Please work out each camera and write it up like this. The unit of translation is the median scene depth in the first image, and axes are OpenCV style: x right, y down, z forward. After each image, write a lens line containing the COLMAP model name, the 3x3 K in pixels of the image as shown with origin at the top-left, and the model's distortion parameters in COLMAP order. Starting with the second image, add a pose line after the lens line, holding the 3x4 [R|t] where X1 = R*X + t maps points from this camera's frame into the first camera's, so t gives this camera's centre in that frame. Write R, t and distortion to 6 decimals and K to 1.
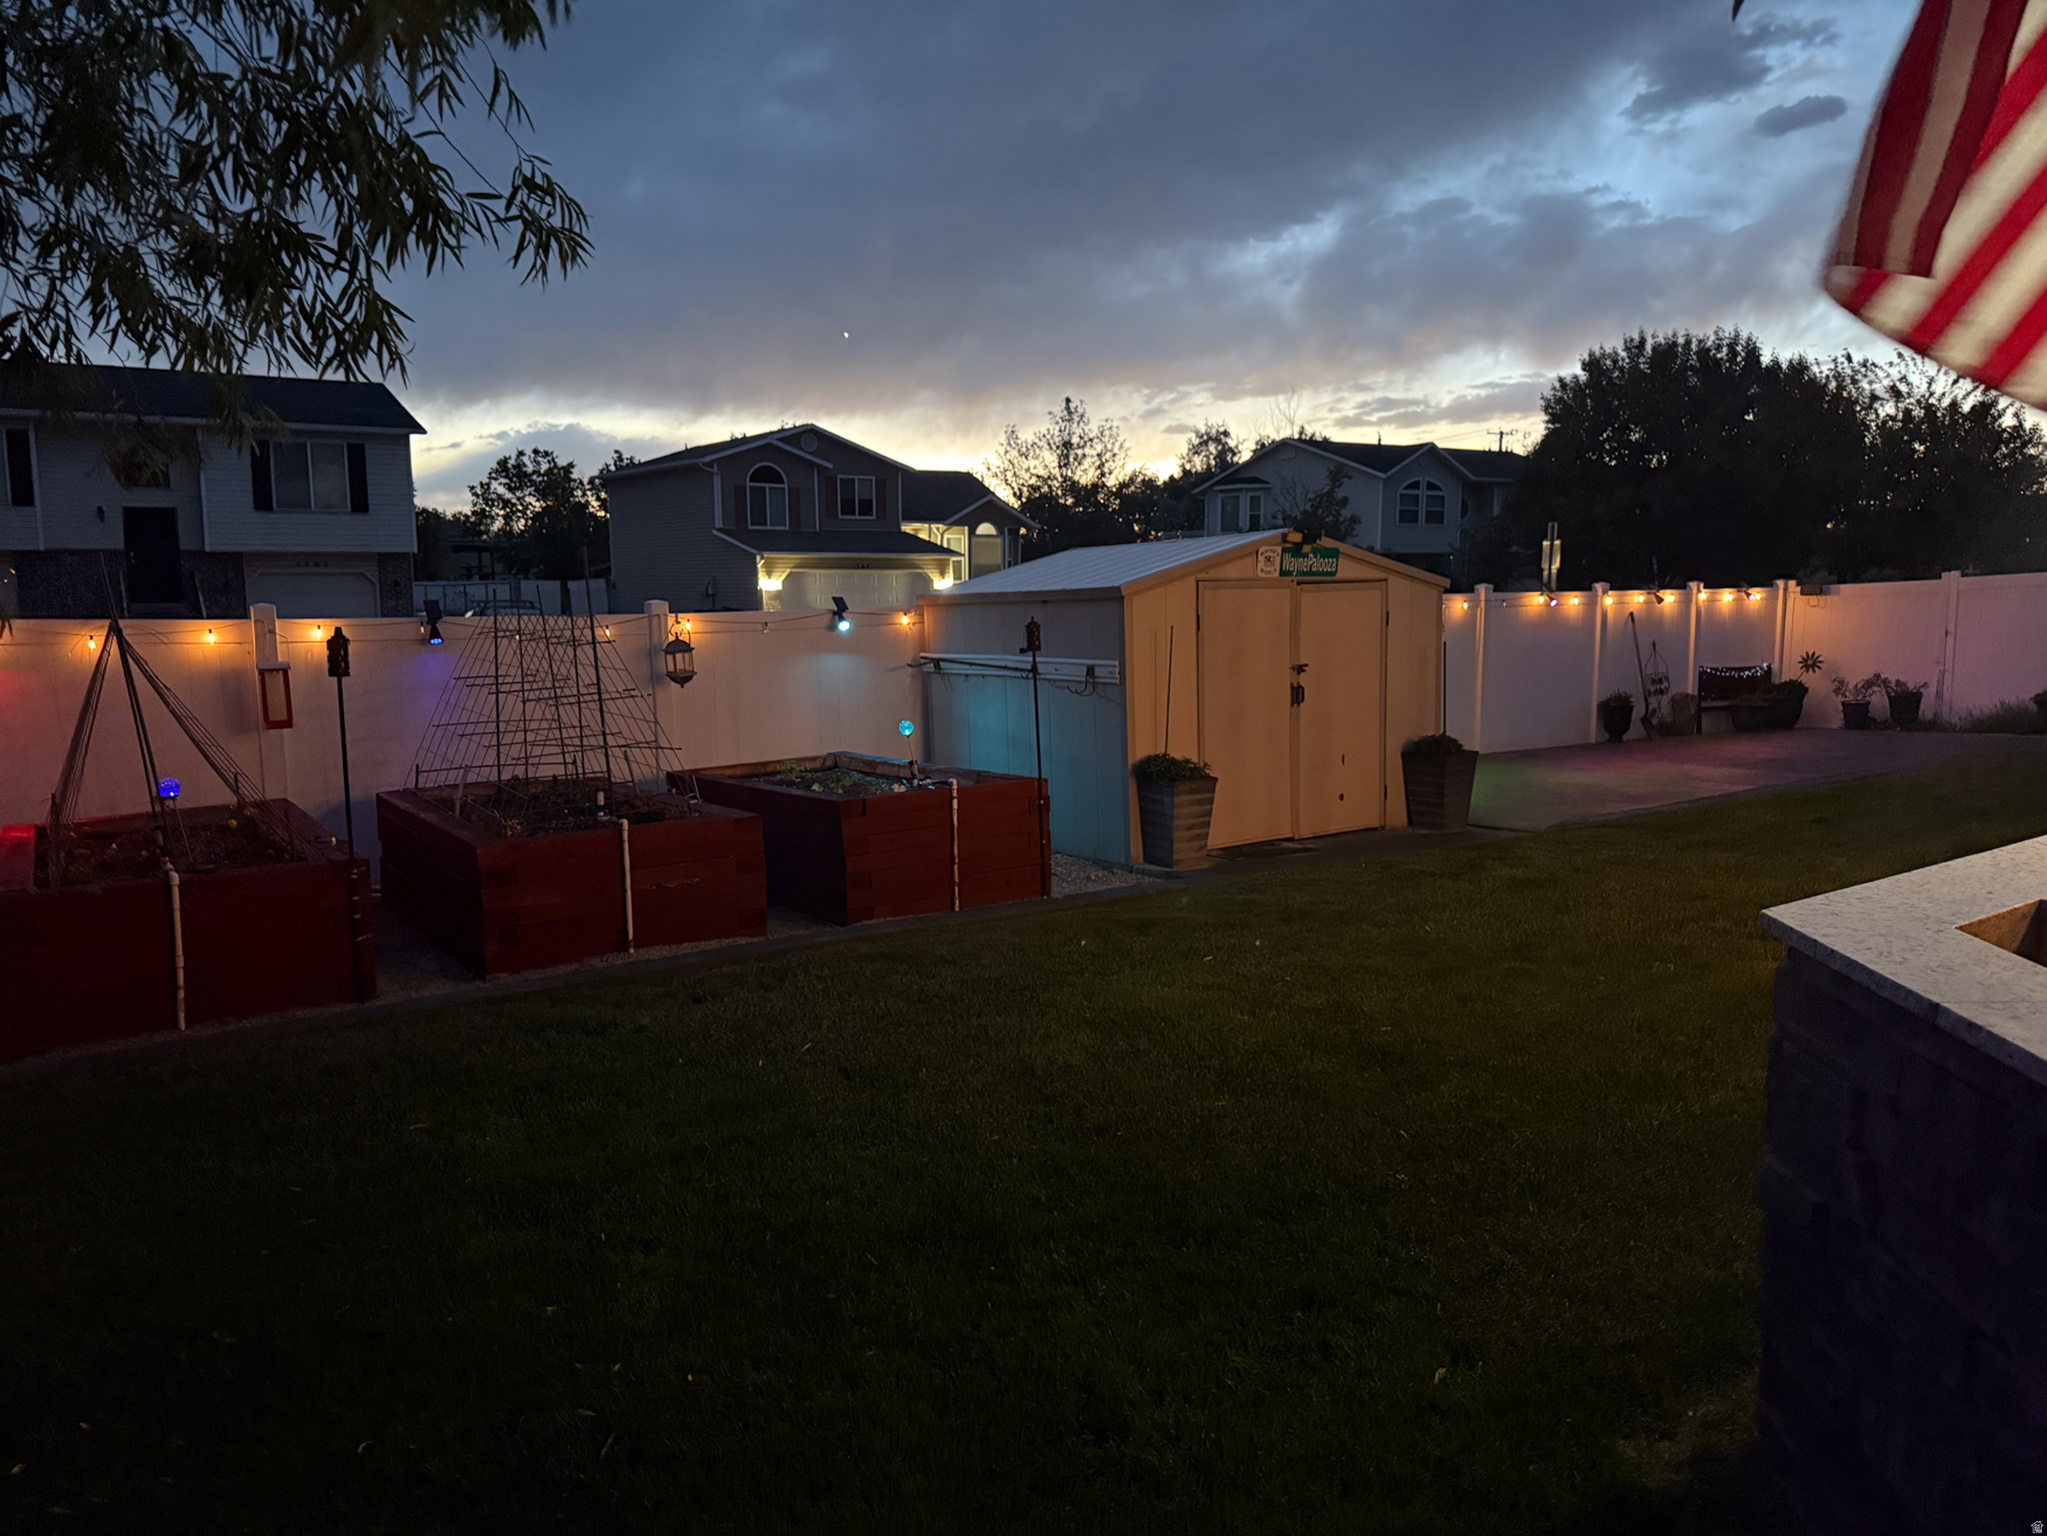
lens RADIAL K [[1441.5, 0, 1029.5], [0, 1441.5, 768.8], [0, 0, 1]] dist [-0.003710, -0.000899]
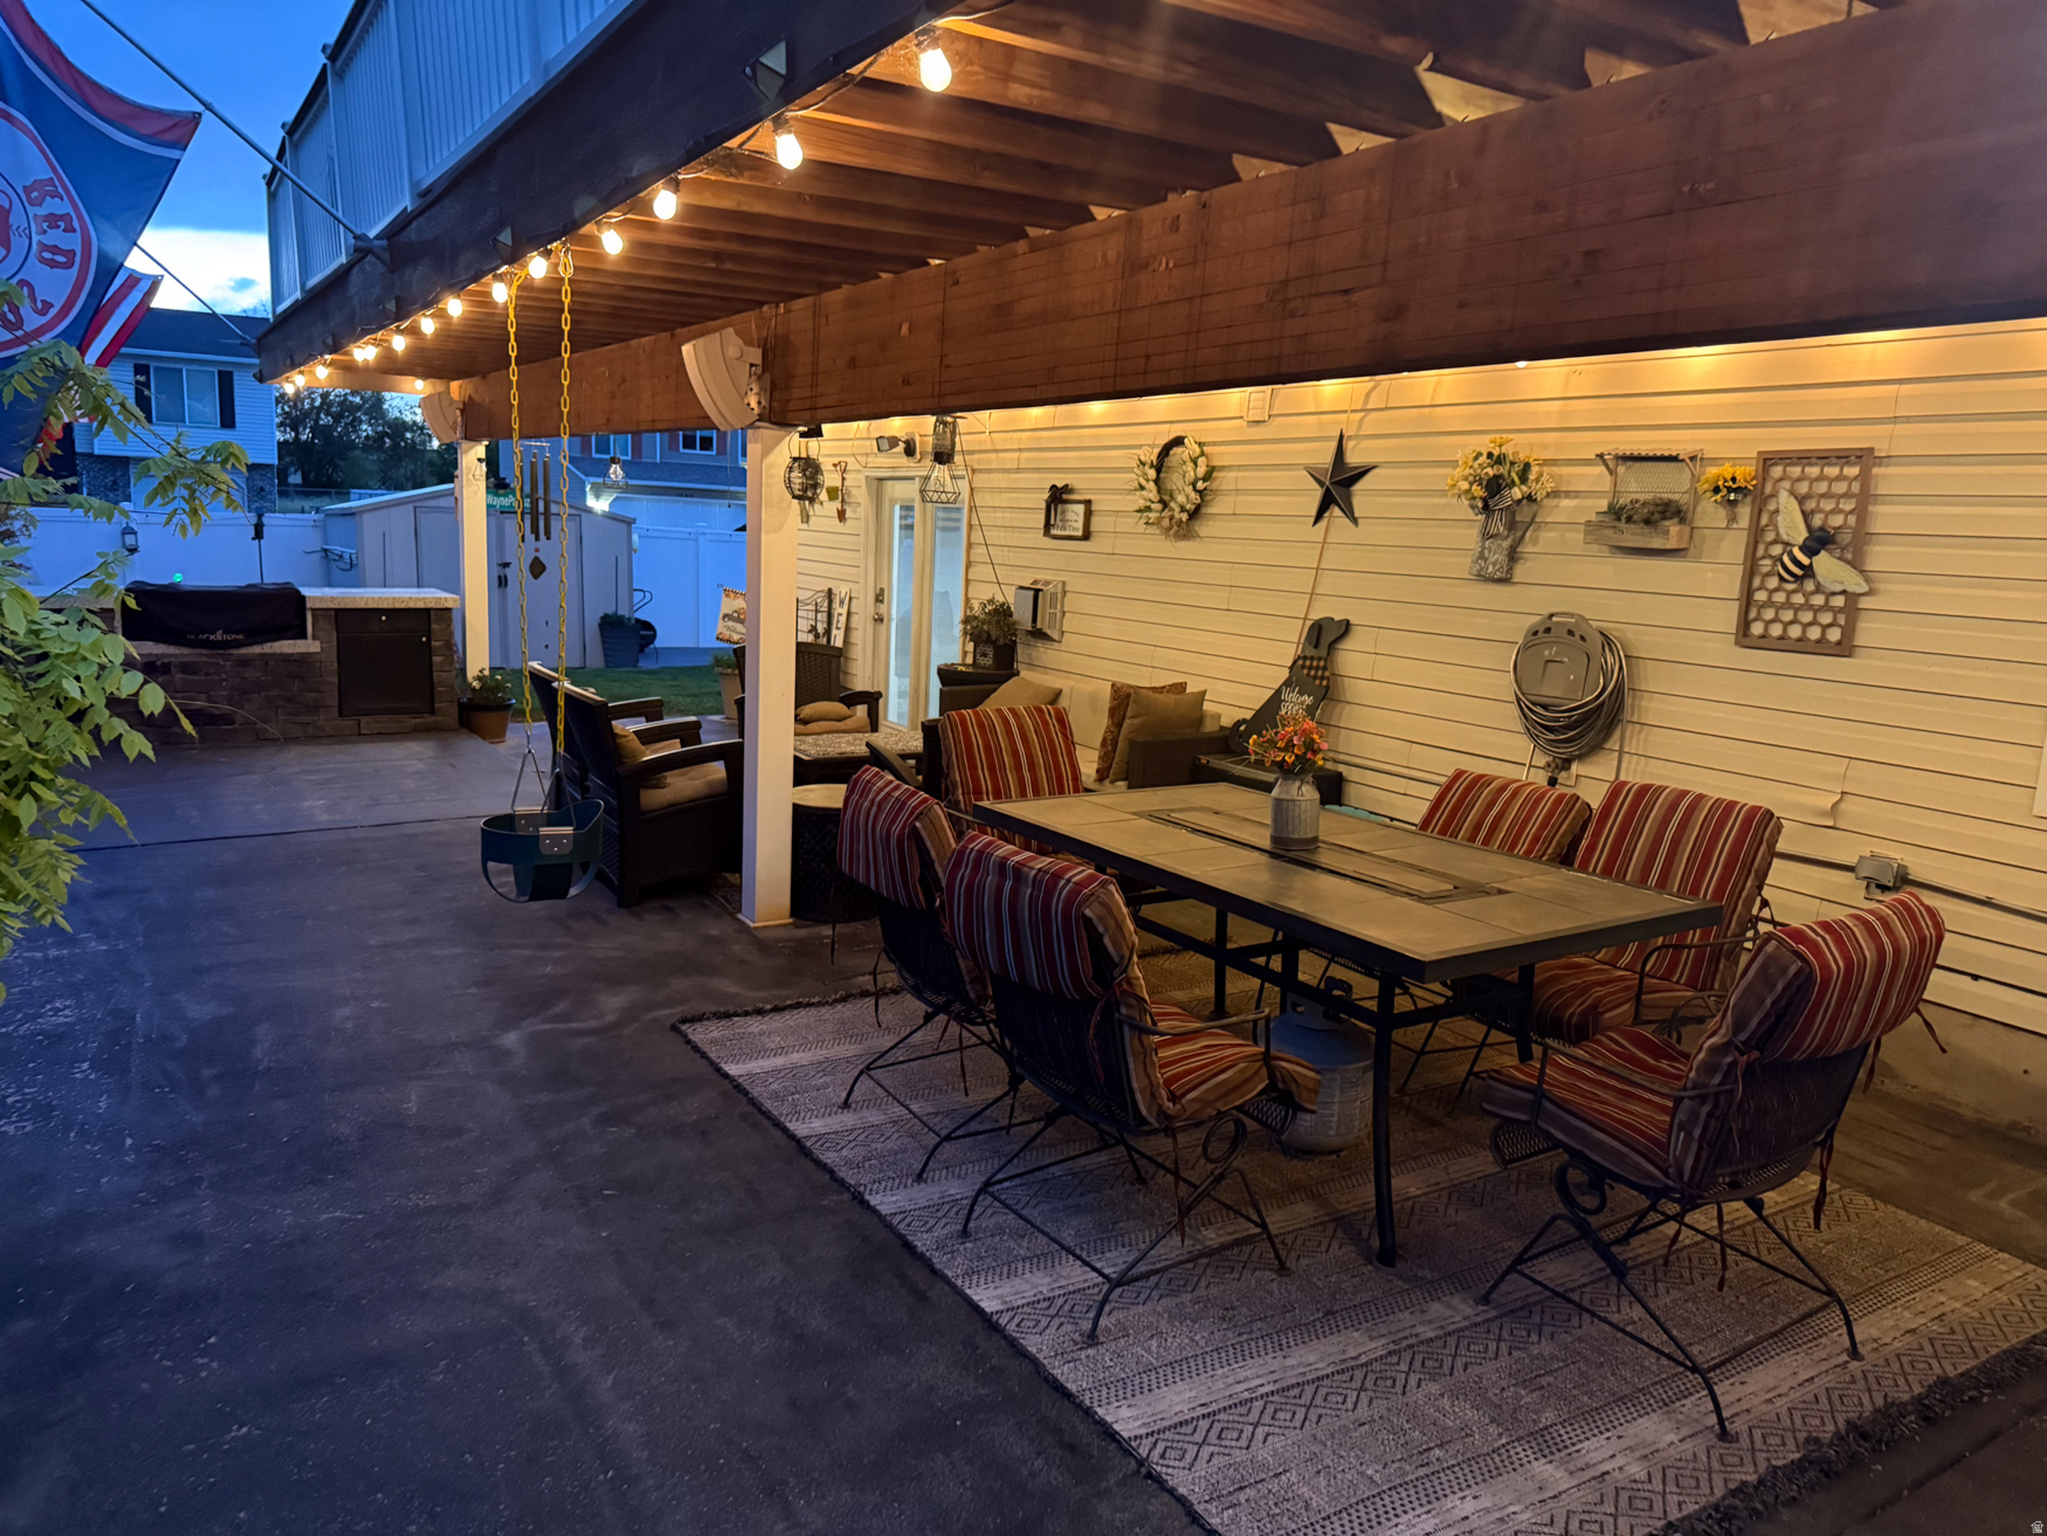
lens RADIAL K [[1441.5, 0, 1019.4], [0, 1441.5, 763.8], [0, 0, 1]] dist [-0.003710, -0.000899]
pose [[0.997699, 0.057788, -0.035464, 0.264408], [-0.056375, 0.997623, 0.039632, 0.018350], [0.037670, -0.037542, 0.998585, -0.197894]]
